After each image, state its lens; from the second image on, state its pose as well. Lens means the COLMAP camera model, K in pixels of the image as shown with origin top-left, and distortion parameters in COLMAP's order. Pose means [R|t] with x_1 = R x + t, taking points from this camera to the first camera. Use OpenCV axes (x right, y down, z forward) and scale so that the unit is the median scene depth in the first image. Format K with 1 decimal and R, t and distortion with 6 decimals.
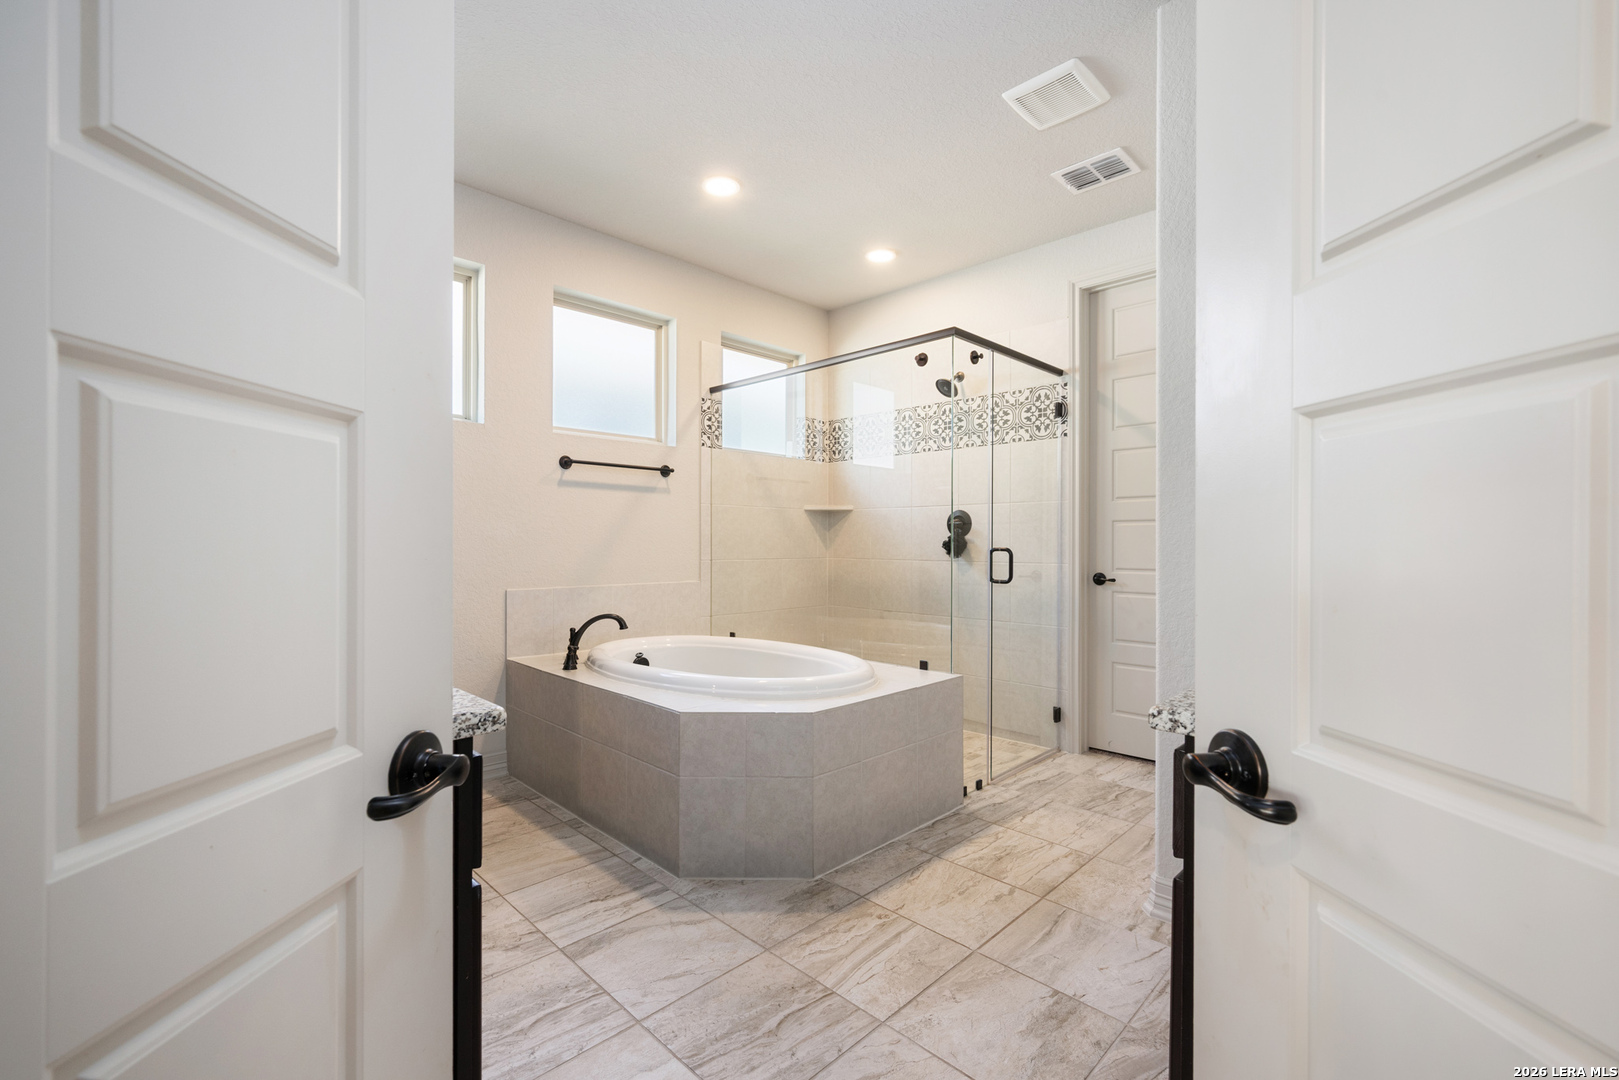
lens RADIAL K [[671.0, 0, 799.6], [0, 671.0, 538.6], [0, 0, 1]] dist [0.000517, 0.000443]
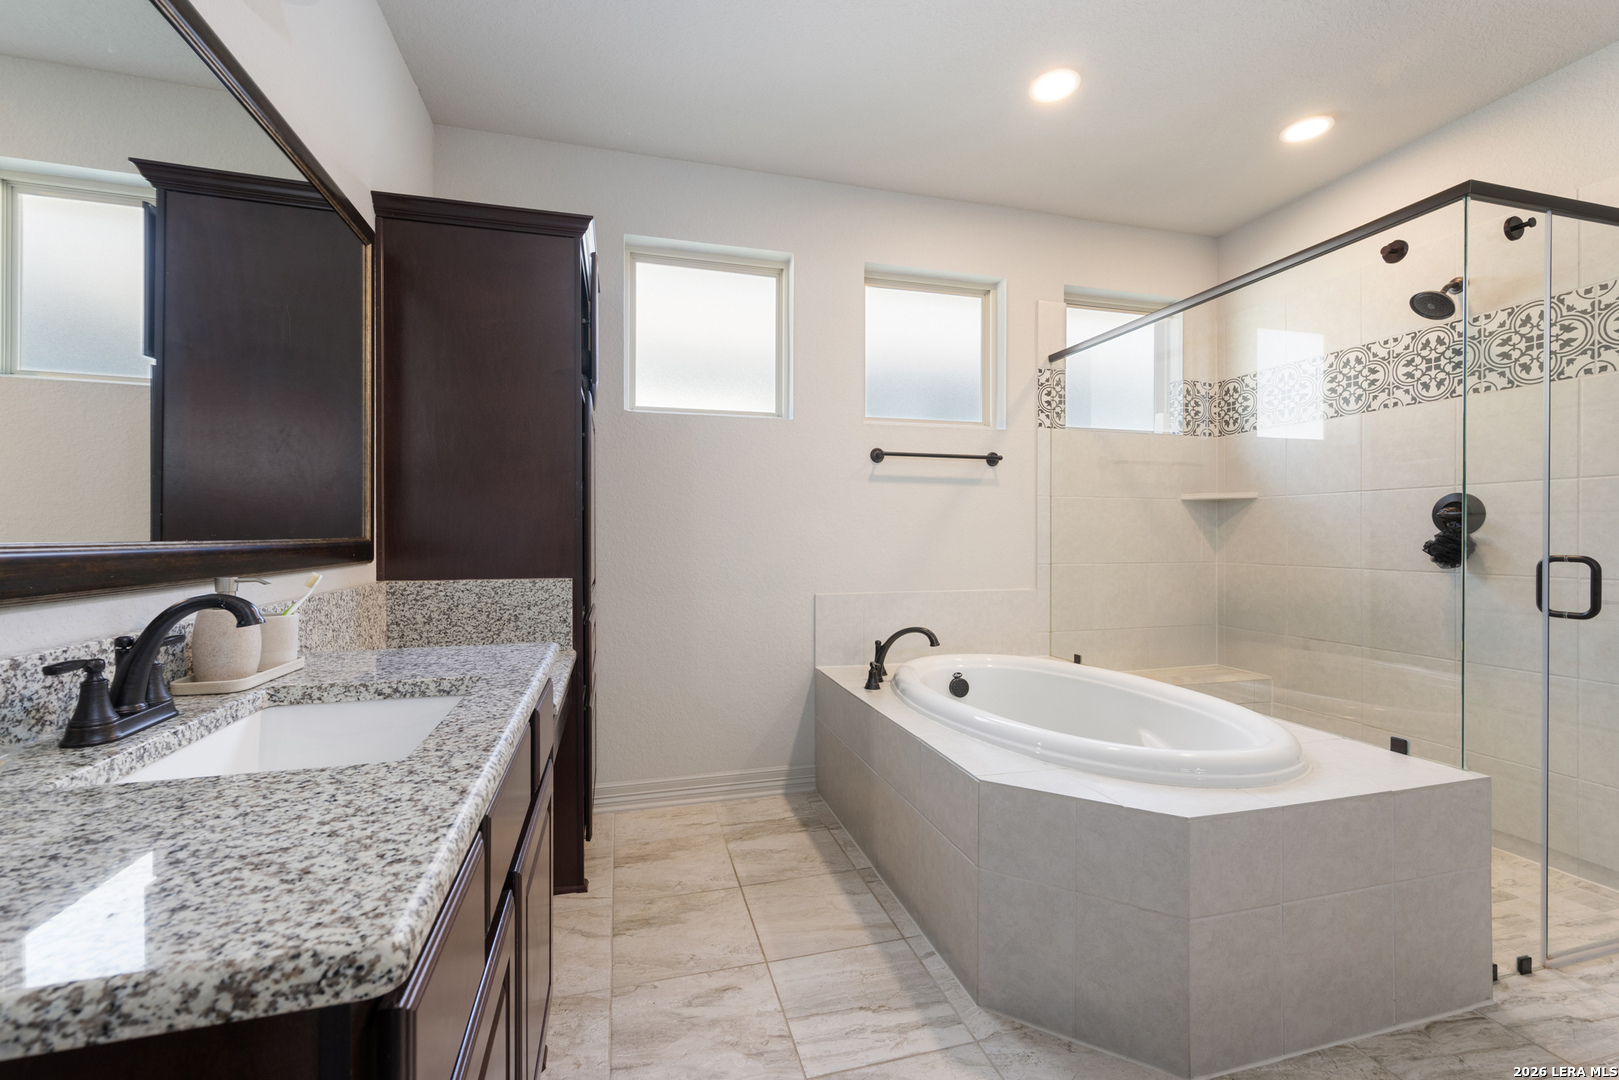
lens RADIAL K [[671.0, 0, 799.6], [0, 671.0, 538.6], [0, 0, 1]] dist [0.000517, 0.000443]
pose [[0.870108, -0.001221, -0.492859, 0.007650], [0.004535, 0.999974, 0.005529, -0.006343], [0.492840, -0.007046, 0.870091, 0.156394]]
